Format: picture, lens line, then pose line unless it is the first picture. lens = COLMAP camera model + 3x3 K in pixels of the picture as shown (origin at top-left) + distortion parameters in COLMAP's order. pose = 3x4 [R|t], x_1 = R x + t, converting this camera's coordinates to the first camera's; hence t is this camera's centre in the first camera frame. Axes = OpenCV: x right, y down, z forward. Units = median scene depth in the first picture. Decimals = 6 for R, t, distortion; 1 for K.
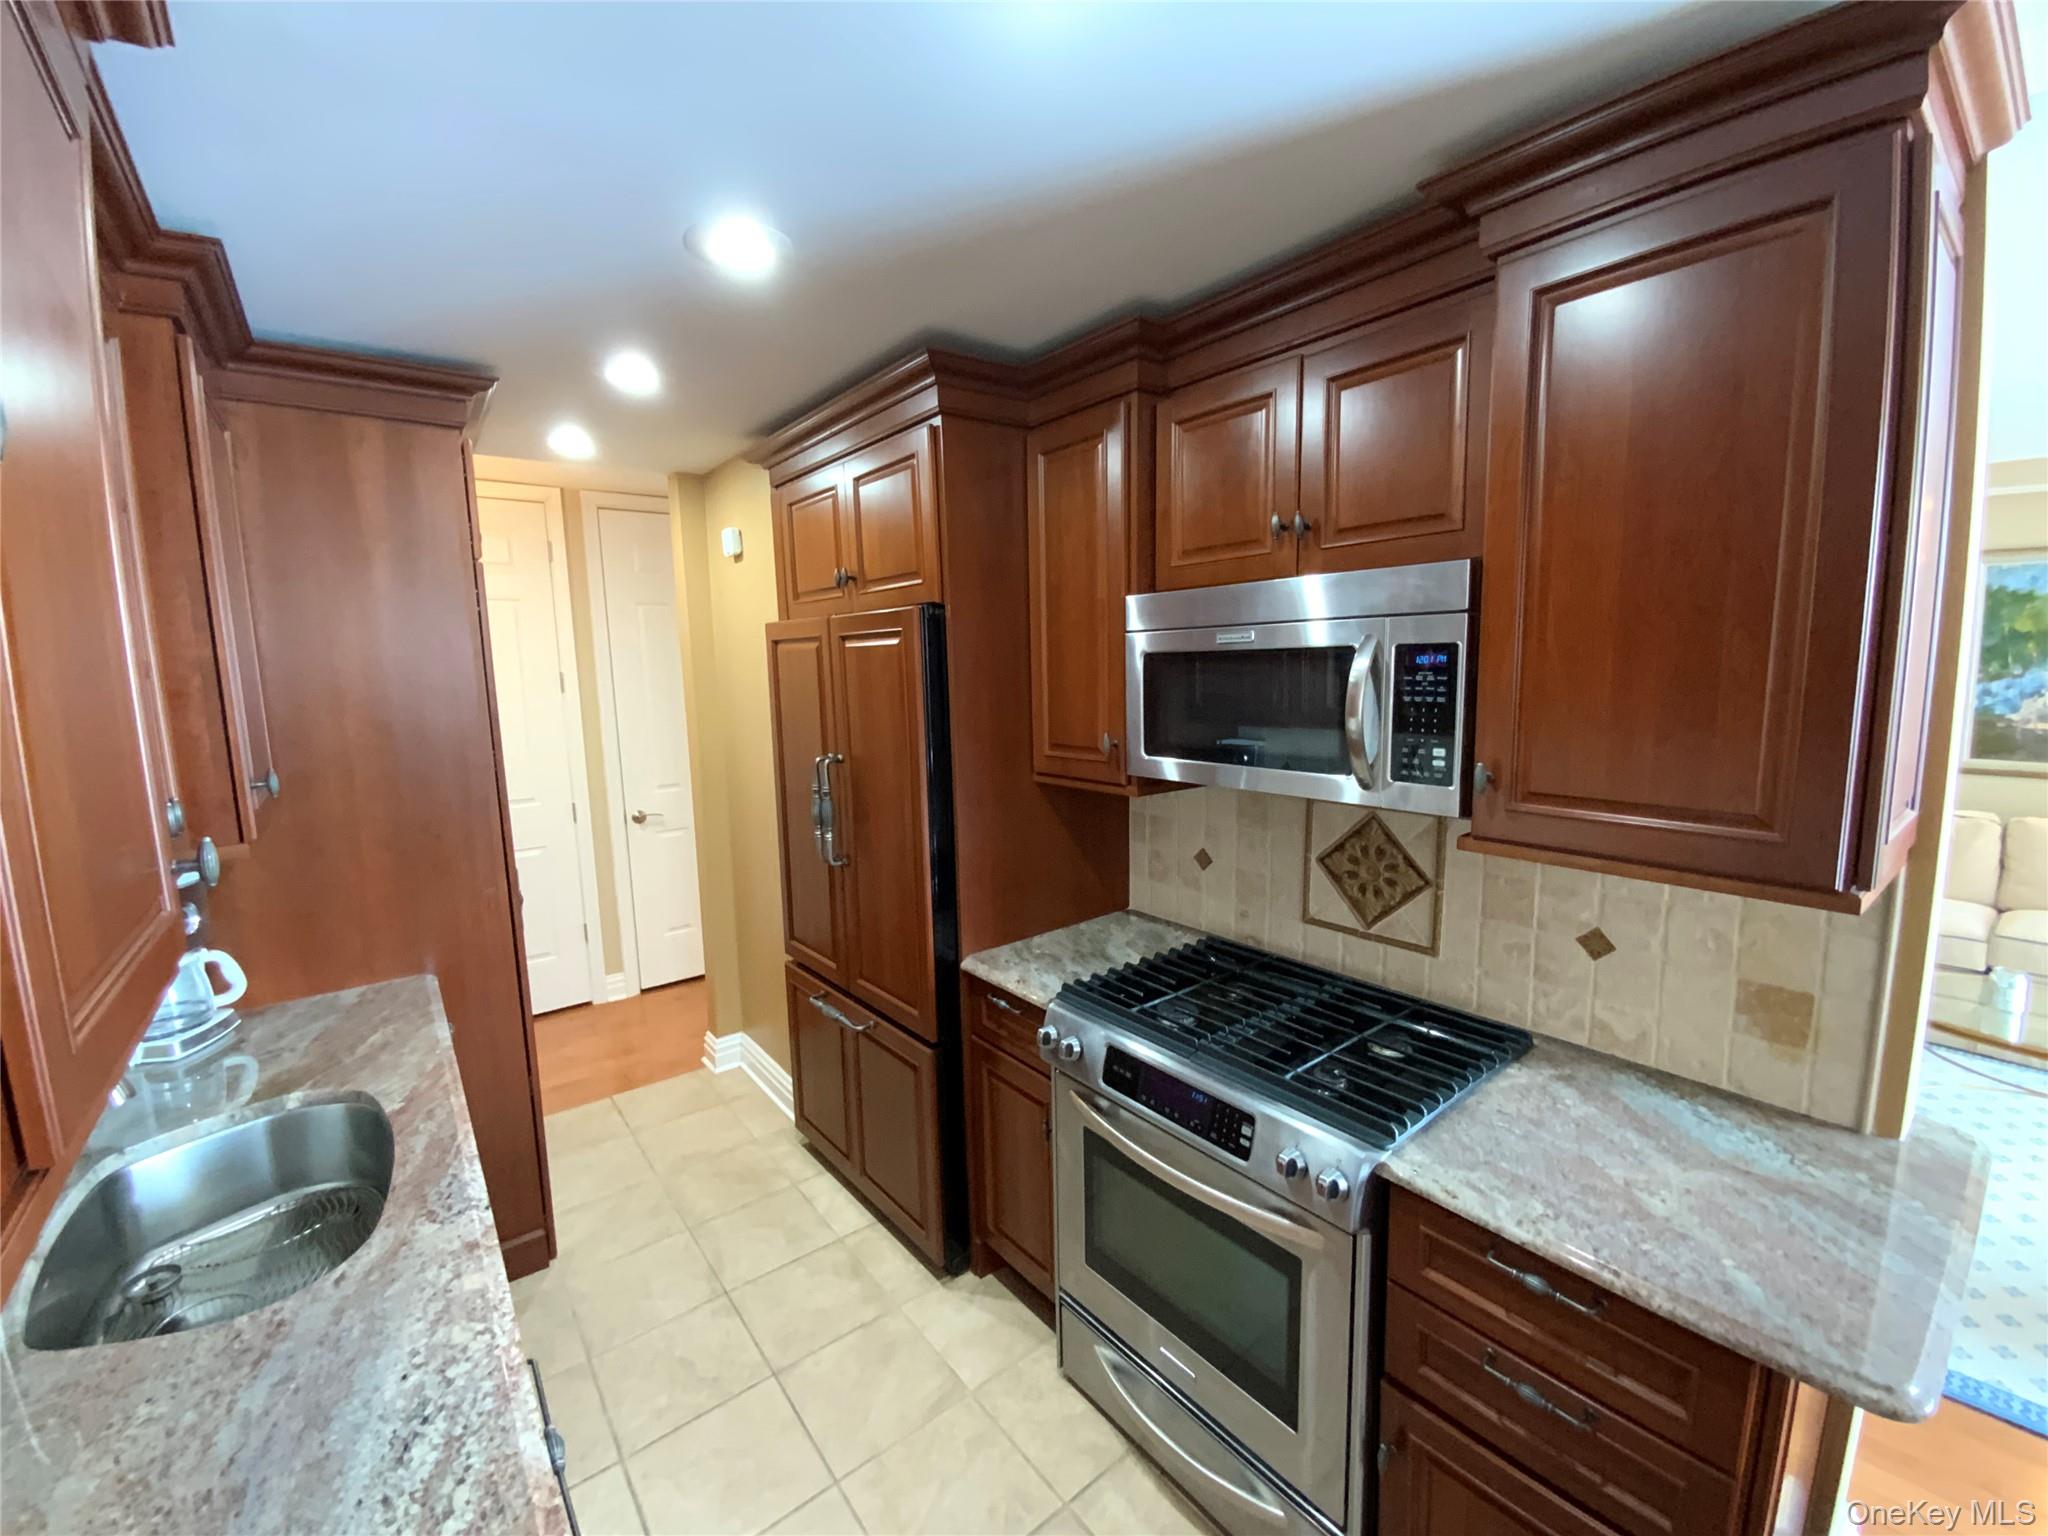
lens RADIAL K [[828.2, 0, 1023.7], [0, 828.2, 771.4], [0, 0, 1]] dist [0.024633, -0.020171]
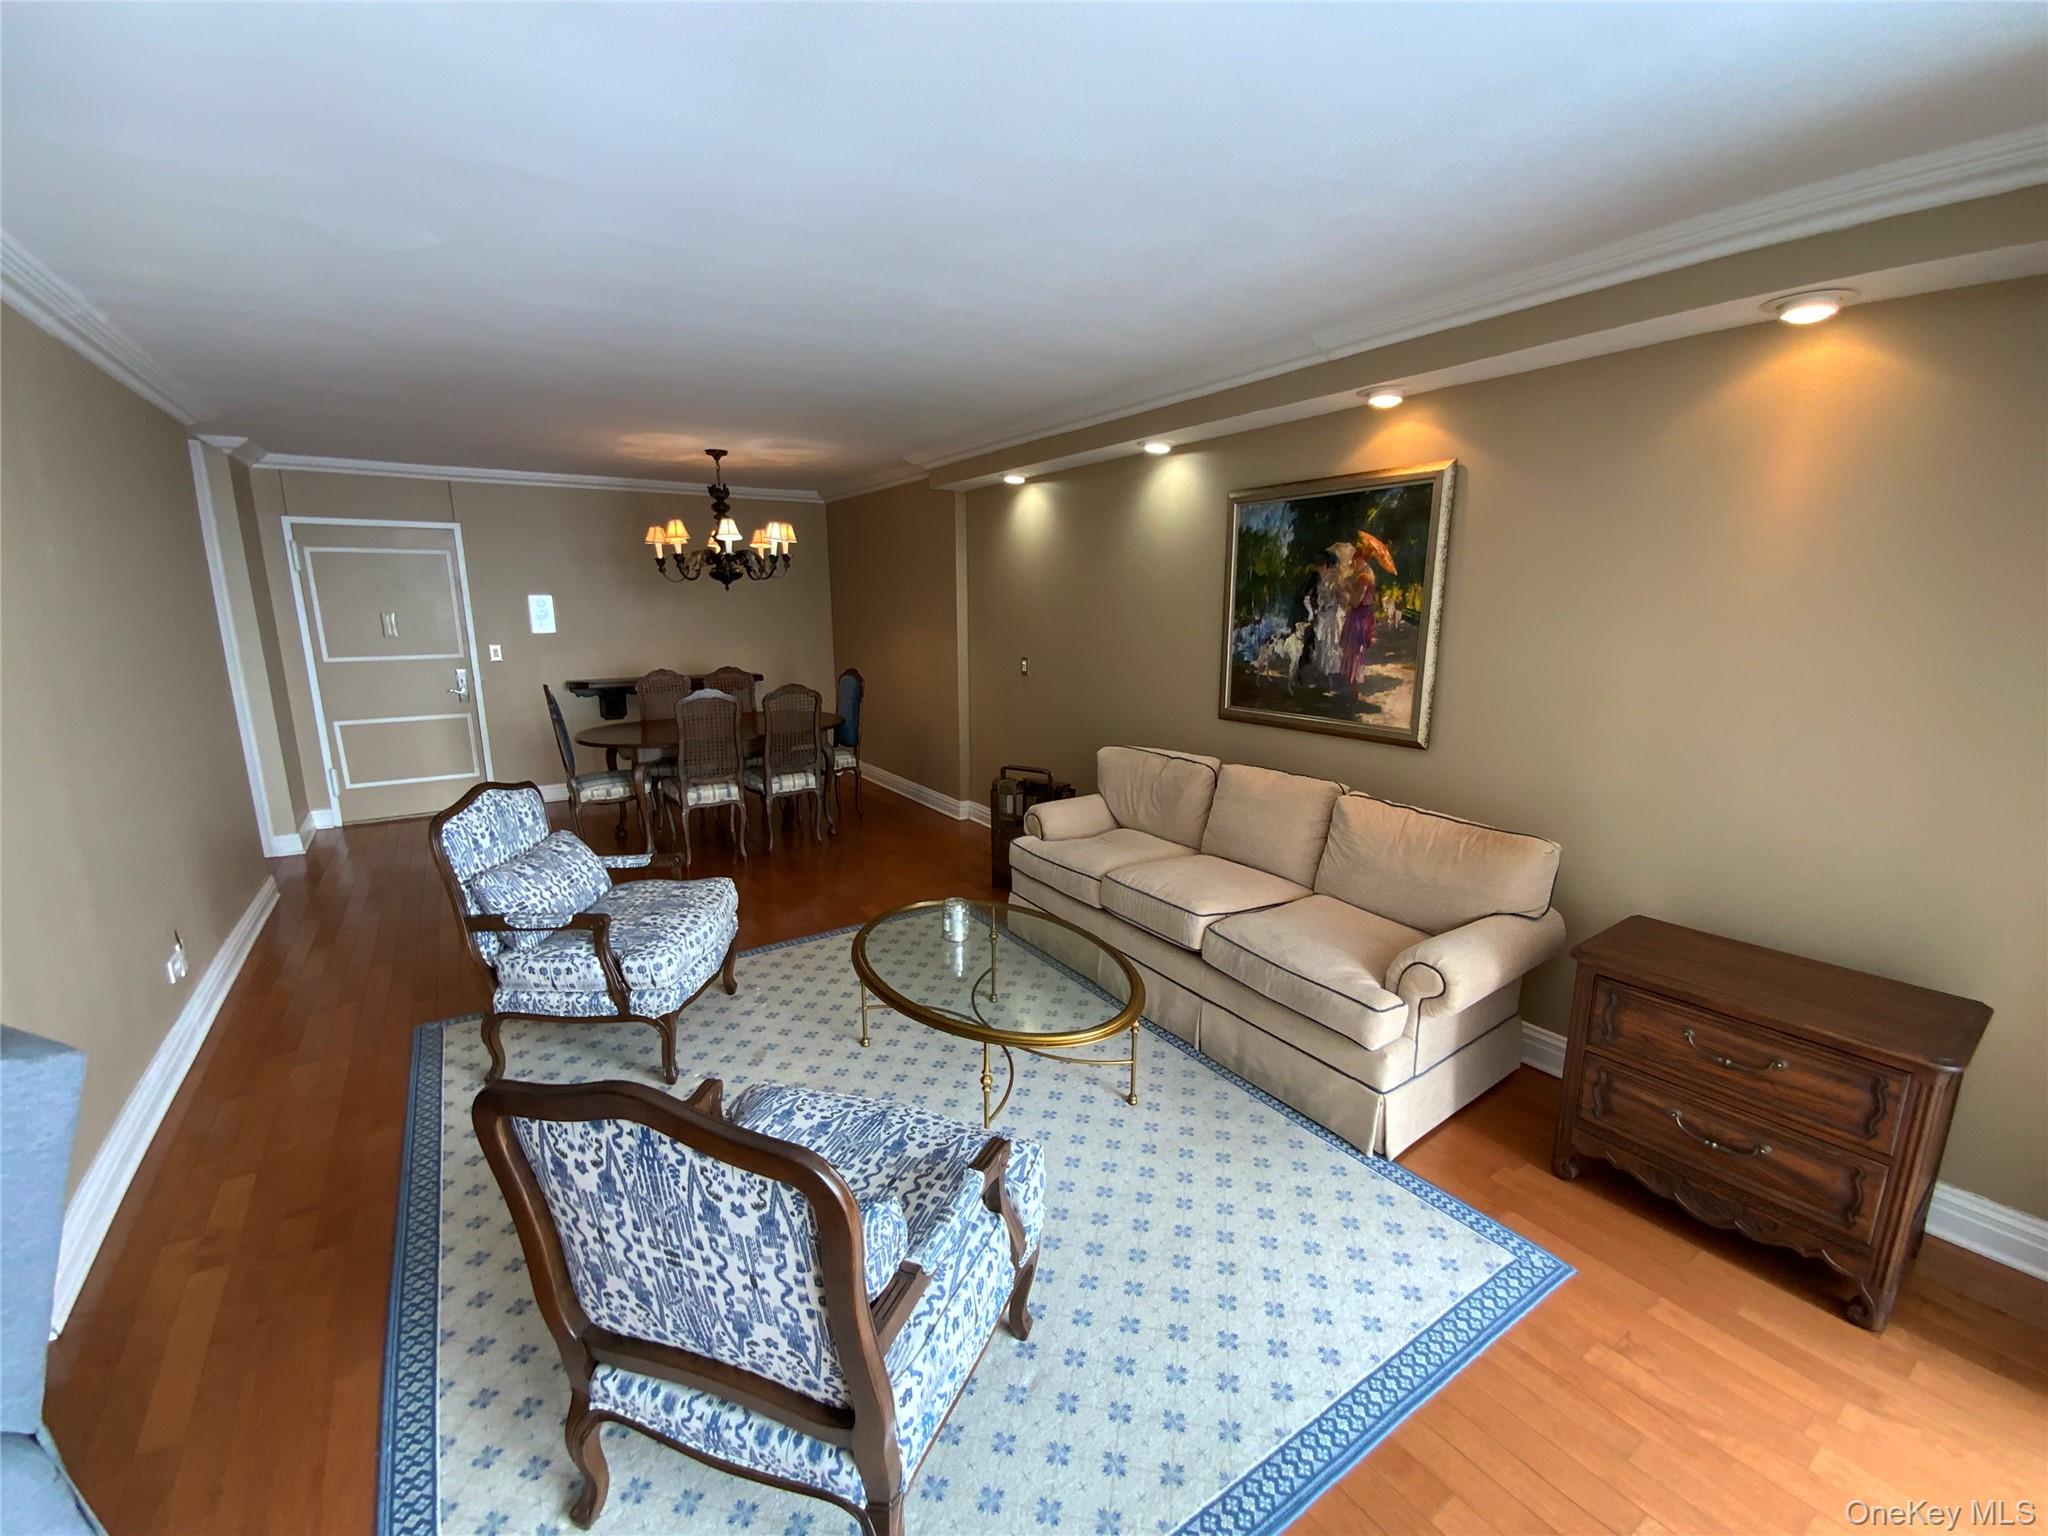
lens RADIAL K [[828.2, 0, 1023.7], [0, 828.2, 771.4], [0, 0, 1]] dist [0.024633, -0.020171]
pose [[0.997004, 0.040330, -0.065999, 1.870449], [-0.035630, 0.996847, 0.070903, 0.003169], [0.068650, -0.068339, 0.995297, -0.029506]]
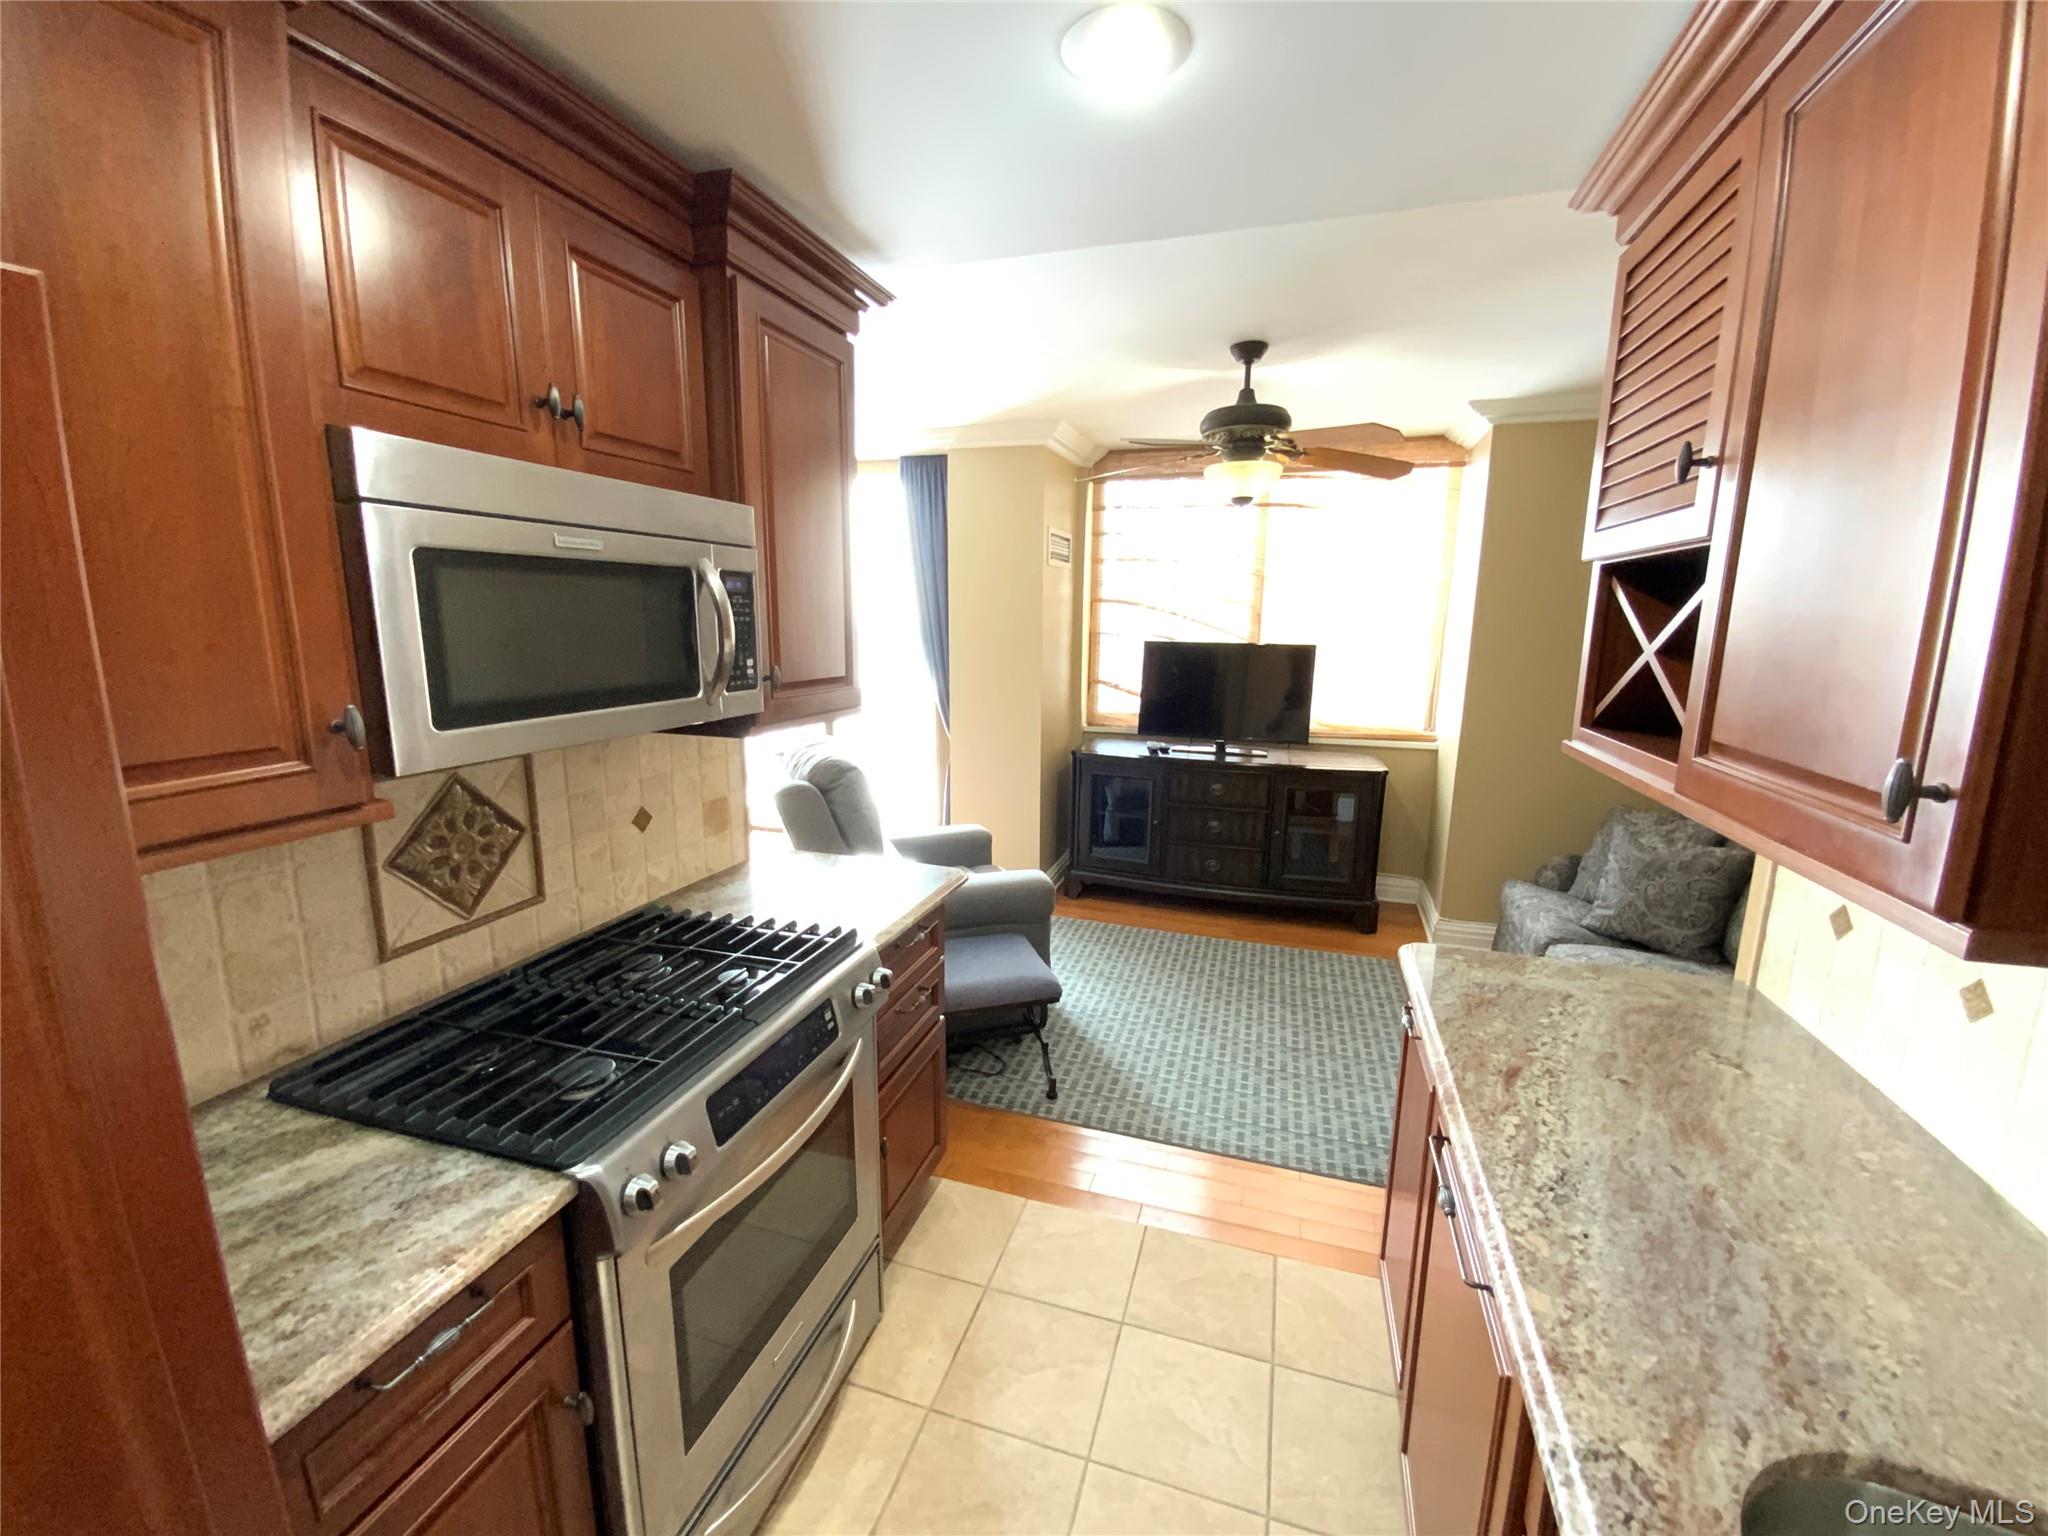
lens RADIAL K [[828.2, 0, 1023.7], [0, 828.2, 771.4], [0, 0, 1]] dist [0.024633, -0.020171]
pose [[-0.555492, -0.136715, 0.820206, -0.514837], [0.114984, 0.964285, 0.238605, -0.076904], [-0.823533, 0.226854, -0.519933, 0.907192]]
